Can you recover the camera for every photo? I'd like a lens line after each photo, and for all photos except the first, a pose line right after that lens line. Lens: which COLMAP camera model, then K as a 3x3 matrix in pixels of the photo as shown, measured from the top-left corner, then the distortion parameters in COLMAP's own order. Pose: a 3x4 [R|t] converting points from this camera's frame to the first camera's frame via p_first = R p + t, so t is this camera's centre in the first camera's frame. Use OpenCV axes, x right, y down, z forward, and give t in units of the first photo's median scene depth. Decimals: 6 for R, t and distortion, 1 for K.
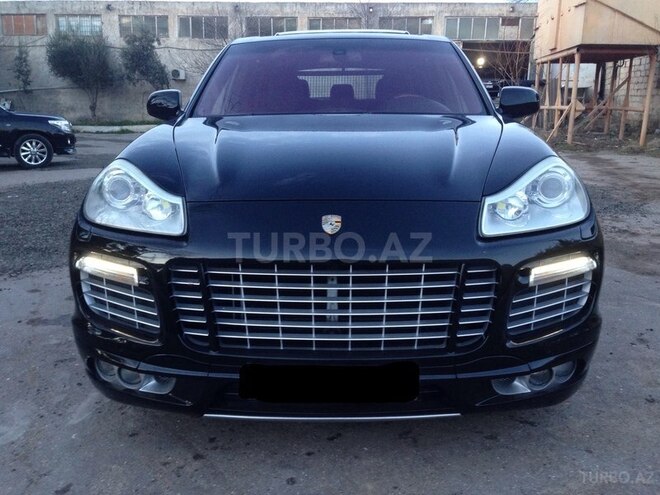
lens RADIAL K [[634.4, 0, 330.0], [0, 634.4, 247.5], [0, 0, 1]] dist [-0.000087, -0.131223]
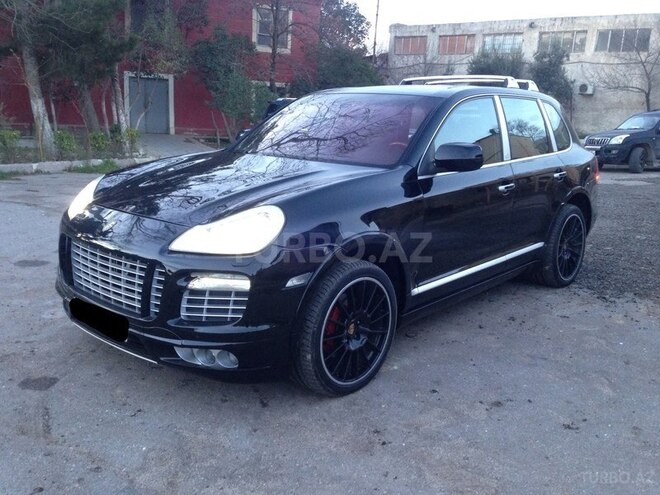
lens RADIAL K [[634.4, 0, 330.0], [0, 634.4, 247.5], [0, 0, 1]] dist [-0.000087, -0.131223]
pose [[0.734438, 0.148410, -0.662250, 0.155881], [-0.153932, 0.986794, 0.050429, -0.016022], [0.660989, 0.064905, 0.747584, 0.011842]]
